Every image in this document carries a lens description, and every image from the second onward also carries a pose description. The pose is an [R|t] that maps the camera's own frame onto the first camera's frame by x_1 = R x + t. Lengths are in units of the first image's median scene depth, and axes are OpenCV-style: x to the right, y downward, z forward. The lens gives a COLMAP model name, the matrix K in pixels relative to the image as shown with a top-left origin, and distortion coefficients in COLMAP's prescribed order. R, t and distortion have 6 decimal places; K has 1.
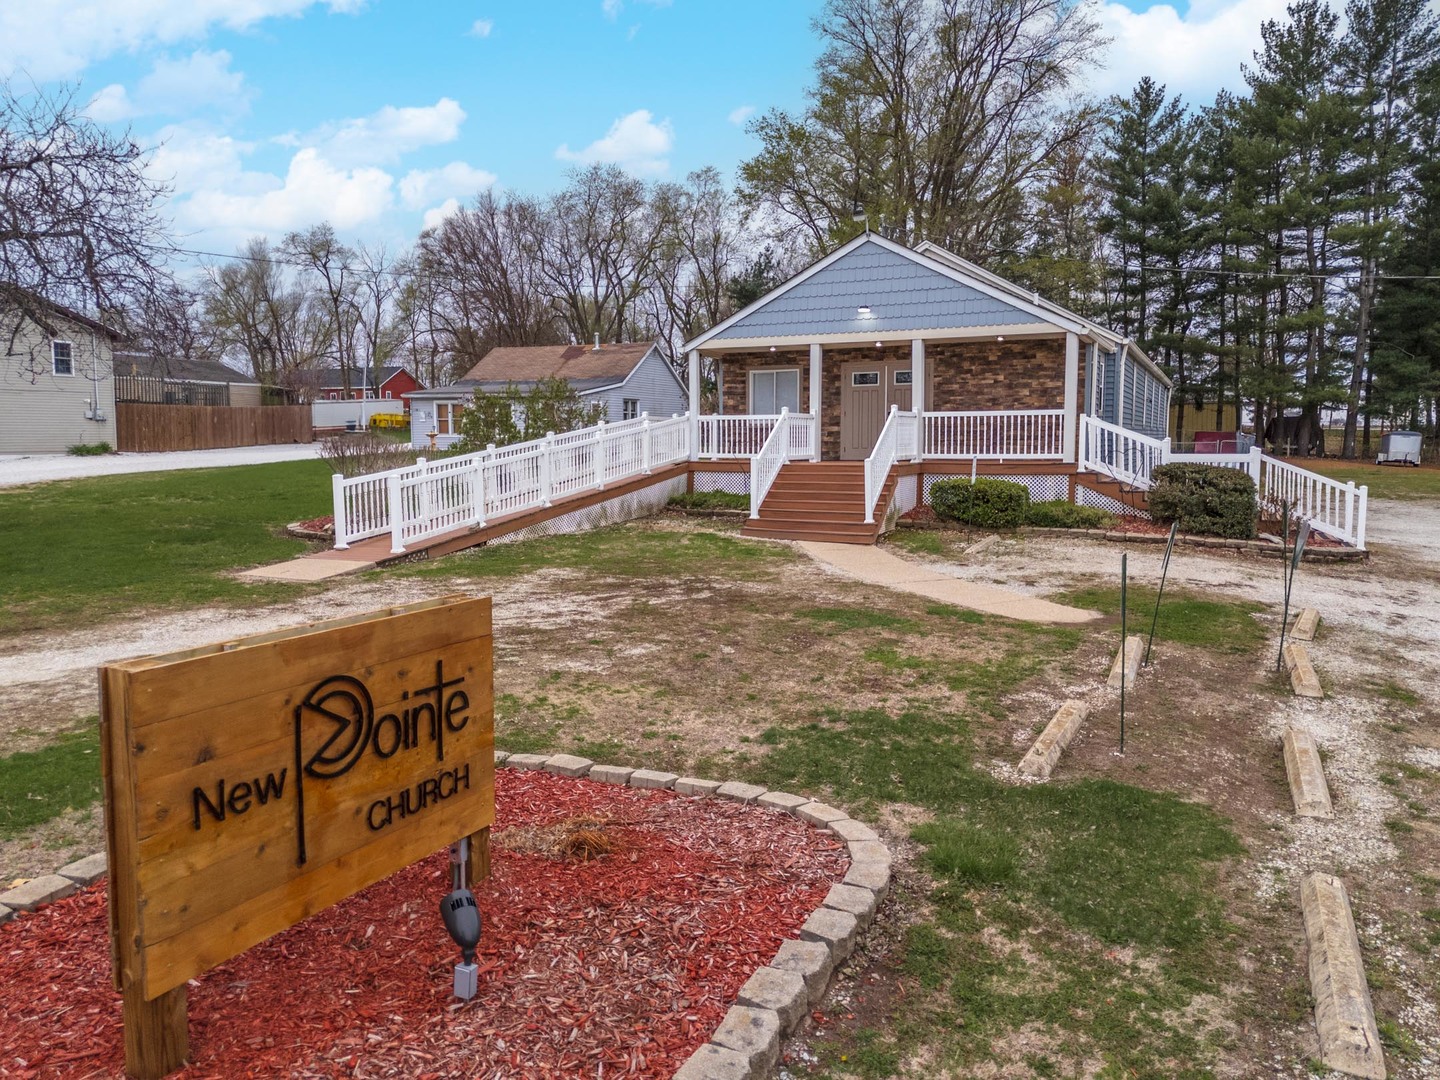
lens RADIAL K [[1070.0, 0, 713.1], [0, 1070.0, 538.8], [0, 0, 1]] dist [0.072570, -0.049397]
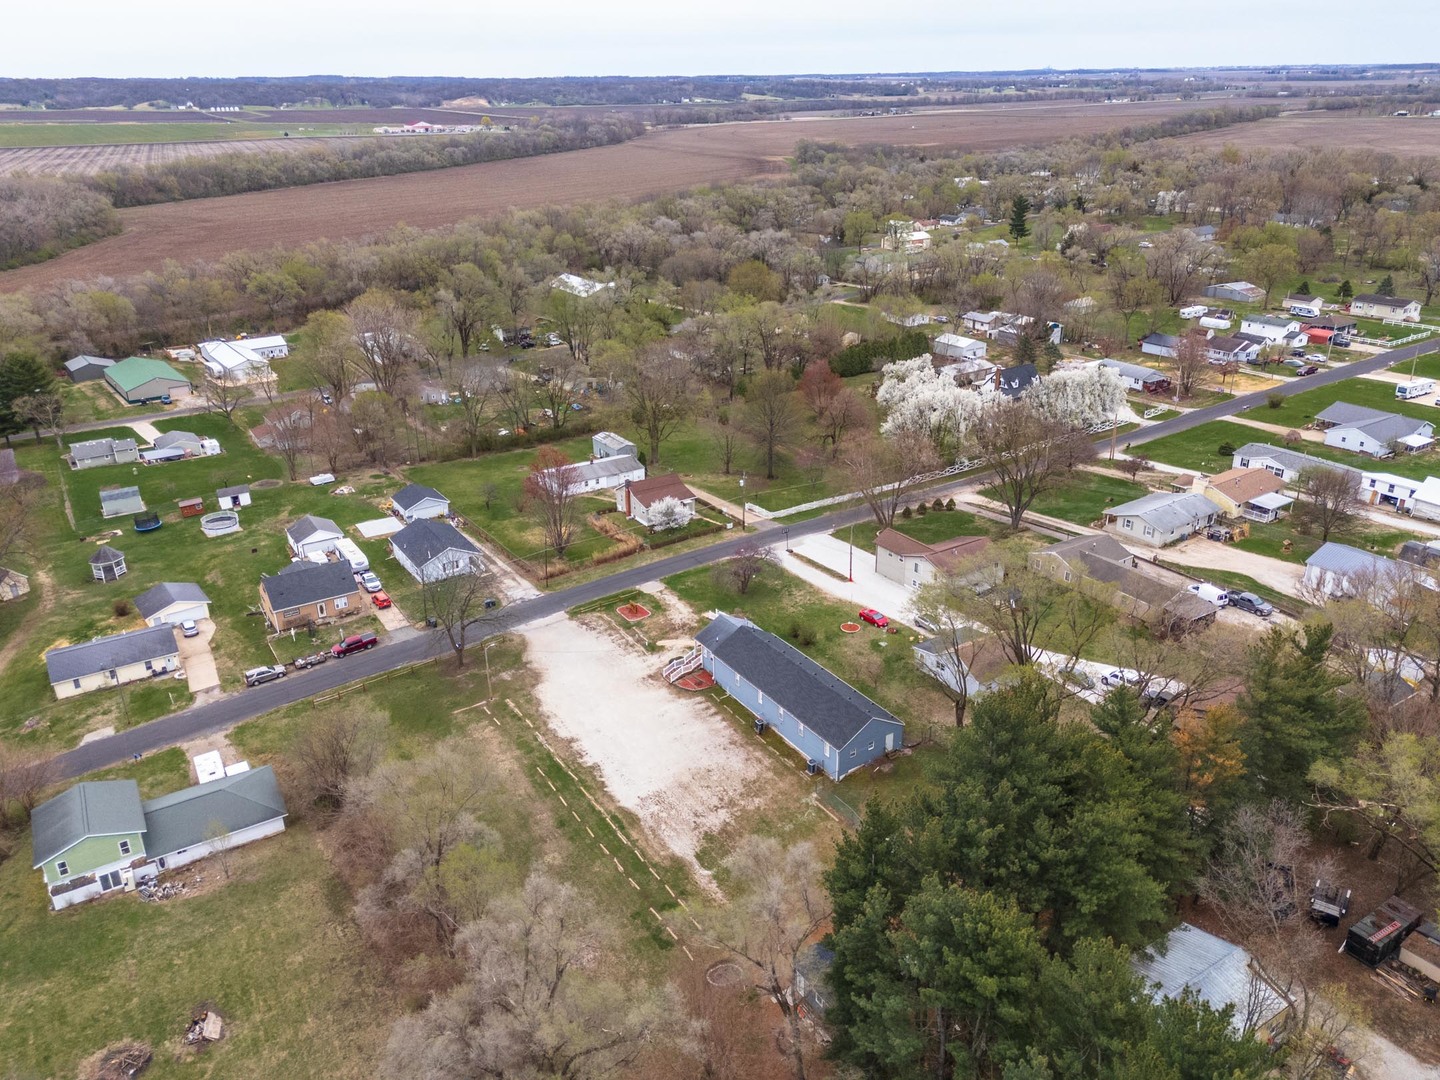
lens RADIAL K [[1065.3, 0, 720.0], [0, 1065.3, 540.0], [0, 0, 1]] dist [0.085936, -0.099458]
pose [[-0.530253, 0.348321, -0.772984, 4.614289], [-0.066388, 0.891853, 0.447427, -3.320167], [0.845237, 0.288566, -0.449783, 3.512995]]
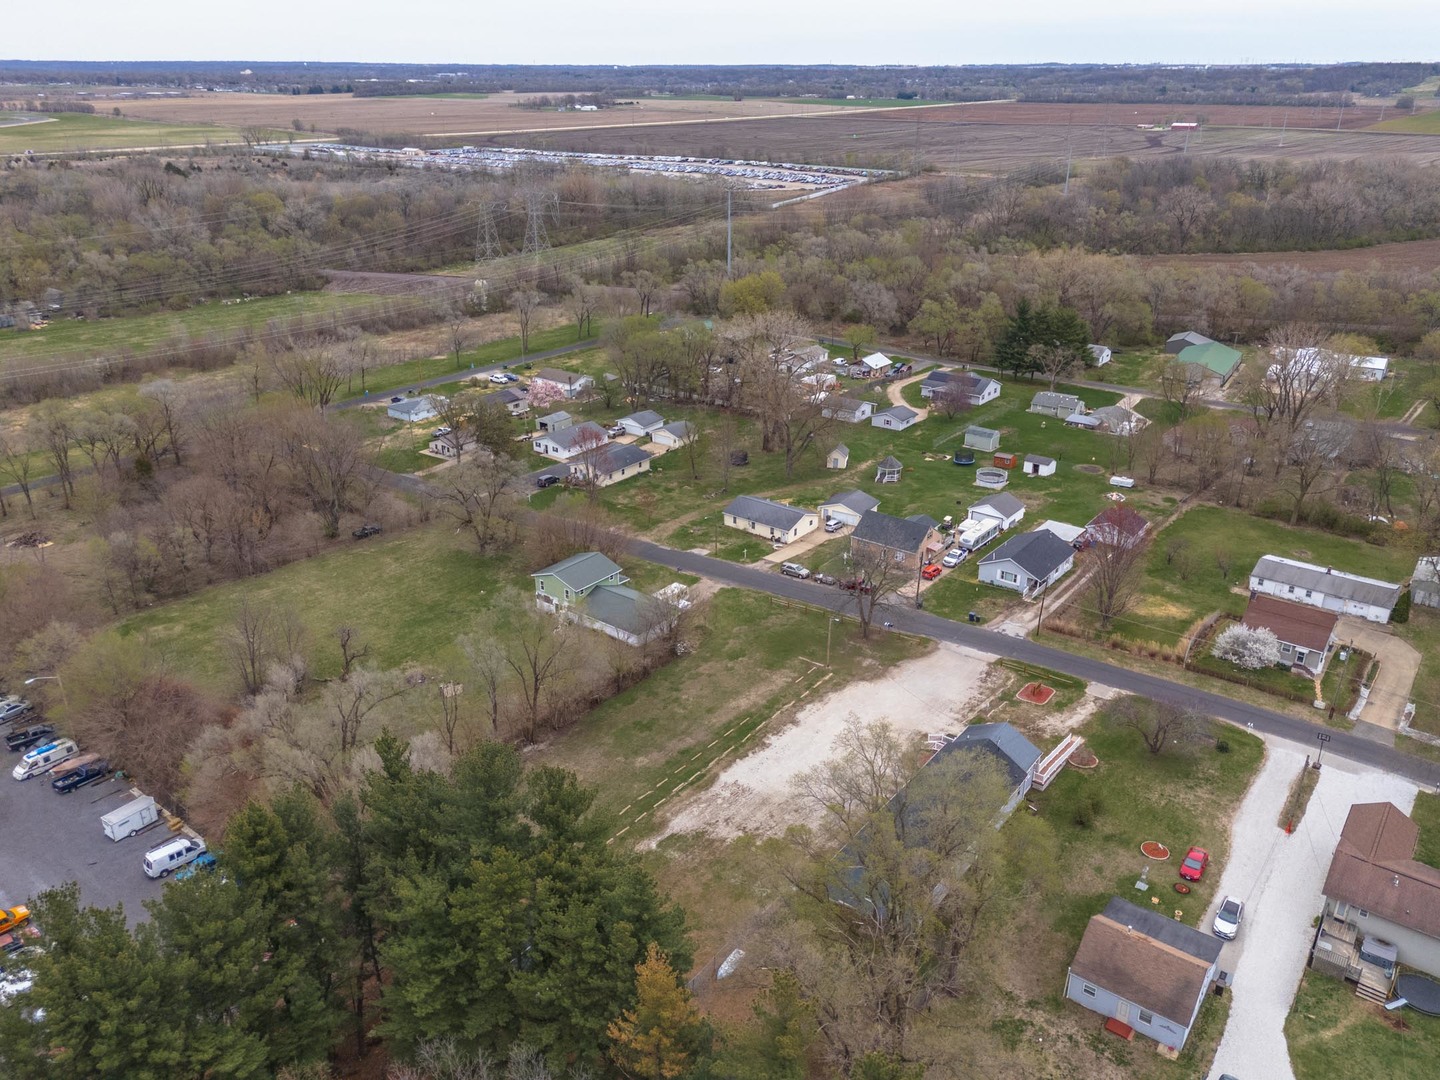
lens RADIAL K [[1063.9, 0, 716.5], [0, 1063.9, 542.2], [0, 0, 1]] dist [0.088052, -0.088214]
pose [[-0.976512, -0.081308, 0.199534, 0.538308], [0.026622, 0.873441, 0.486202, -3.555169], [-0.213813, 0.480094, -0.850760, 5.193657]]
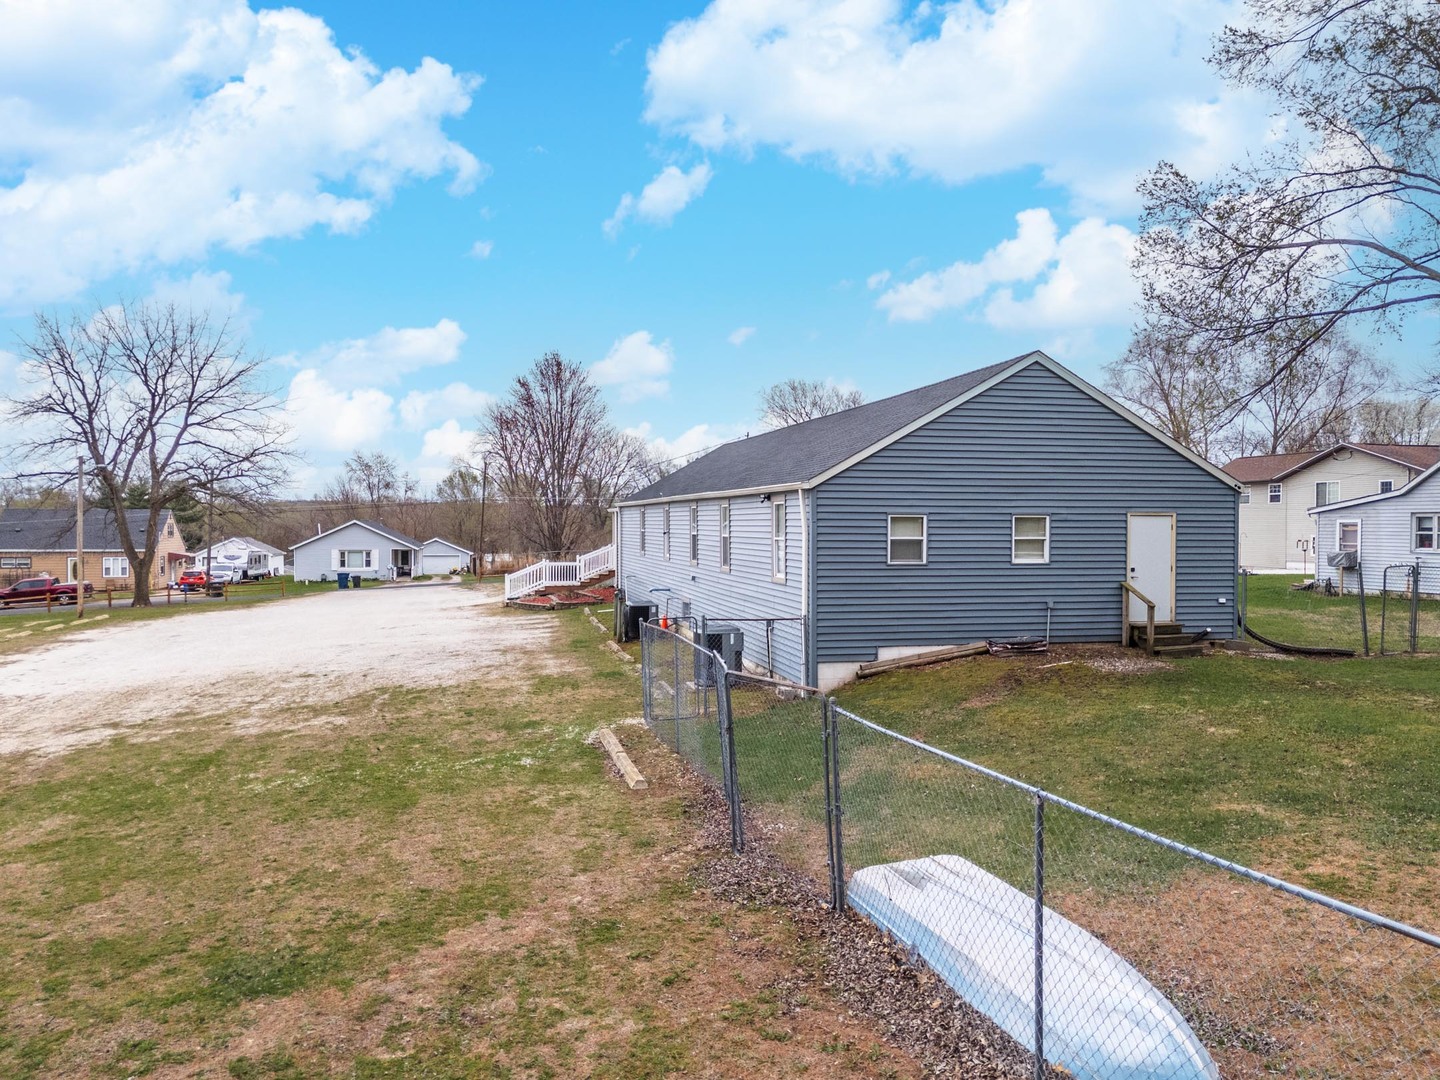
lens RADIAL K [[1063.9, 0, 716.5], [0, 1063.9, 542.2], [0, 0, 1]] dist [0.088052, -0.088214]
pose [[-0.784948, 0.013057, -0.619425, 1.444269], [-0.059193, 0.993624, 0.095956, -0.323257], [0.616728, 0.111987, -0.779170, 2.665249]]
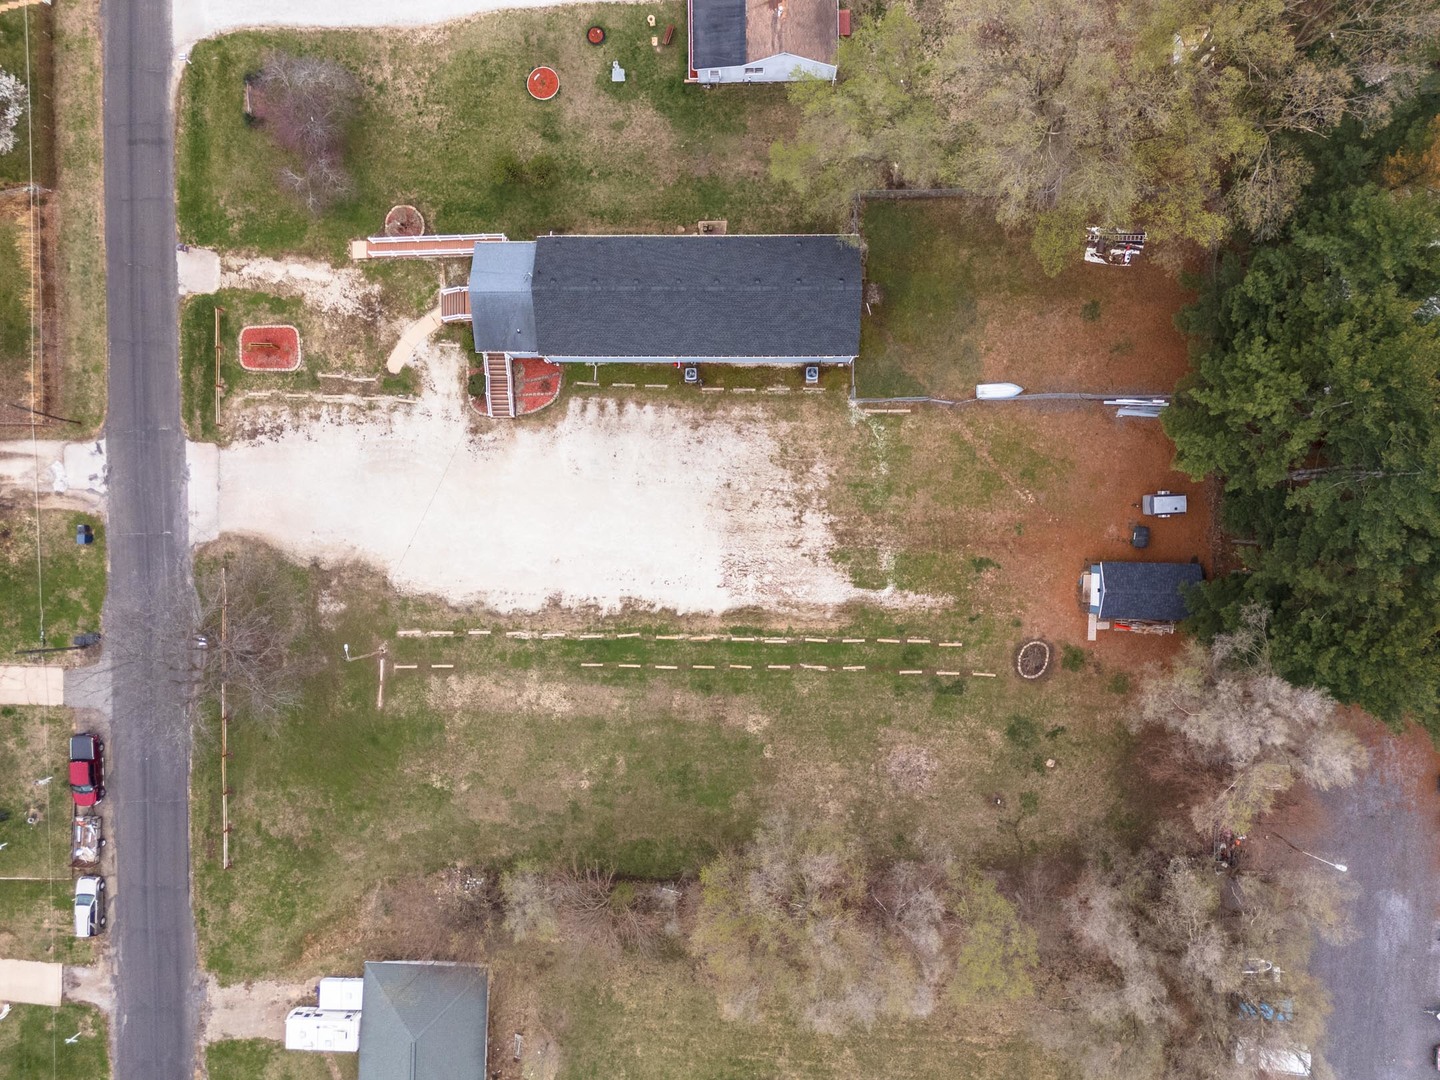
lens RADIAL K [[1063.9, 0, 716.5], [0, 1063.9, 542.2], [0, 0, 1]] dist [0.088052, -0.088214]
pose [[0.420340, 0.907304, -0.010634, 1.278154], [-0.067502, 0.042956, 0.996794, -3.850737], [0.904852, -0.418274, 0.079301, 1.056923]]
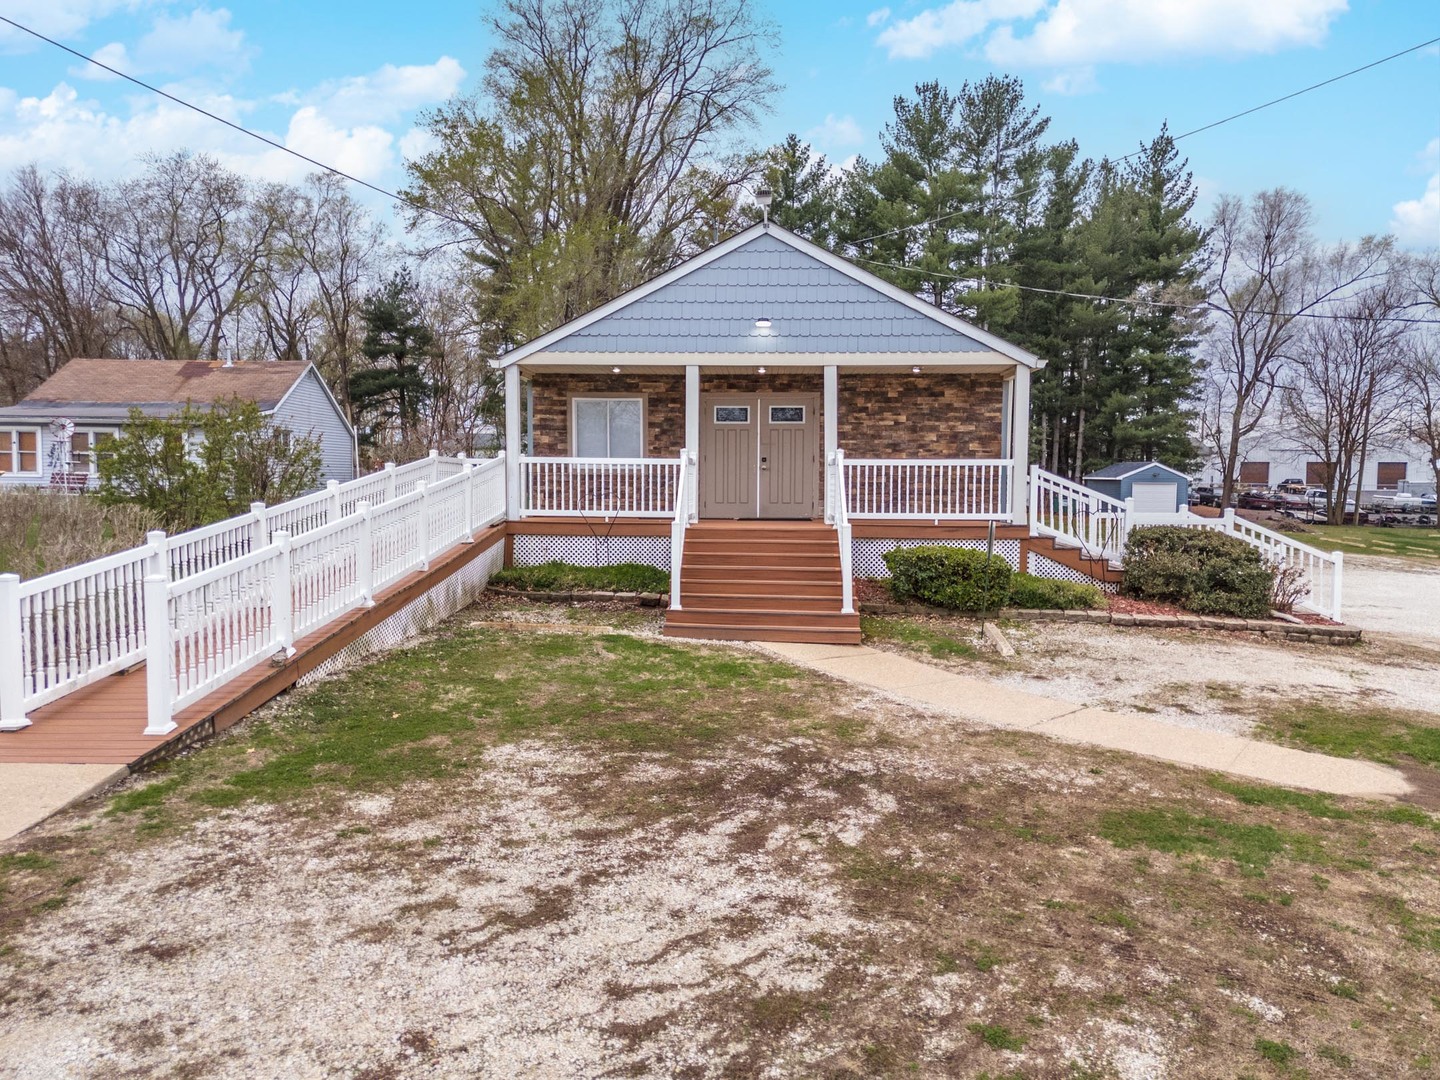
lens RADIAL K [[1063.9, 0, 716.5], [0, 1063.9, 542.2], [0, 0, 1]] dist [0.088052, -0.088214]
pose [[0.928444, -0.013261, 0.371237, -0.163778], [0.025478, 0.999283, -0.028023, -0.036639], [-0.370599, 0.035476, 0.928115, 0.302638]]
